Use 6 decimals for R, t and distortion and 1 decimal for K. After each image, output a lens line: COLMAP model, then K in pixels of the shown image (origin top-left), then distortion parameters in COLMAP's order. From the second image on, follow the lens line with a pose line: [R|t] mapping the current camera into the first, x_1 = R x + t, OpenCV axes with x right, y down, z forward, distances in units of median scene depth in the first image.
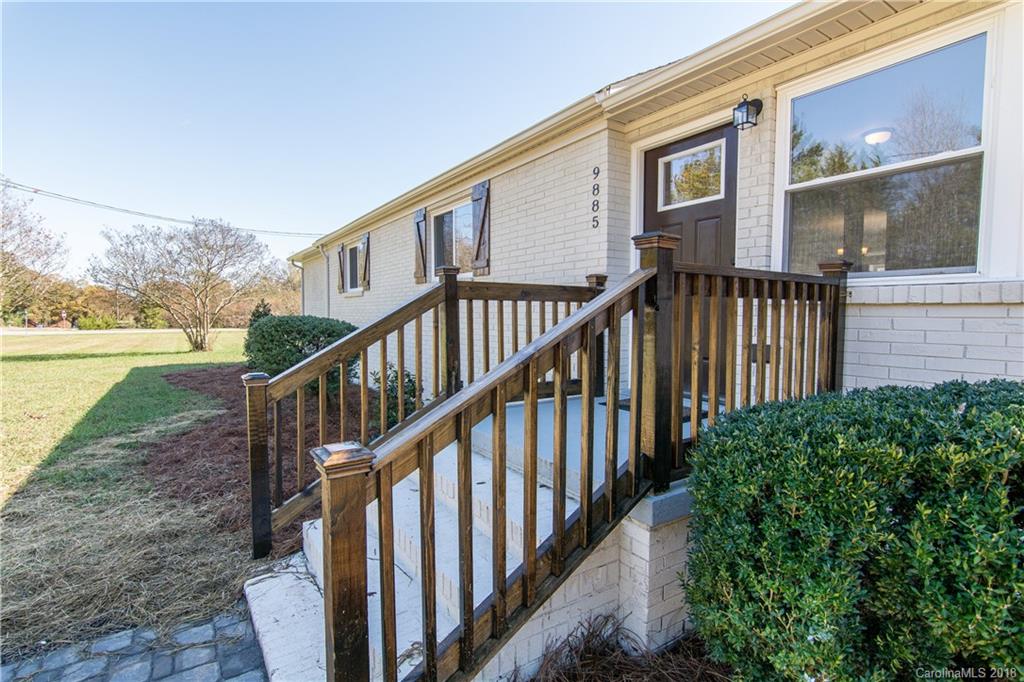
lens RADIAL K [[493.5, 0, 506.3], [0, 493.5, 338.9], [0, 0, 1]] dist [0.000209, 0.000240]
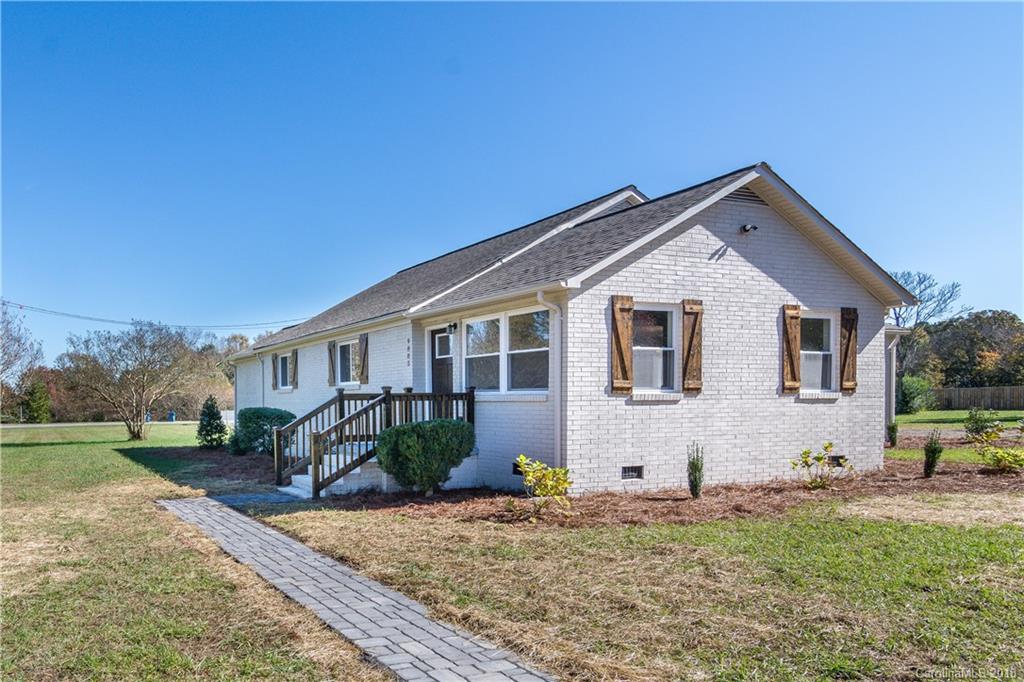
lens RADIAL K [[1324.2, 0, 512.0], [0, 1324.2, 341.0], [0, 0, 1]] dist [-0.008001, -0.006803]
pose [[0.998420, -0.017328, -0.053461, 0.779906], [0.012550, 0.996001, -0.088459, 0.157184], [0.054780, 0.087648, 0.994644, -3.954470]]
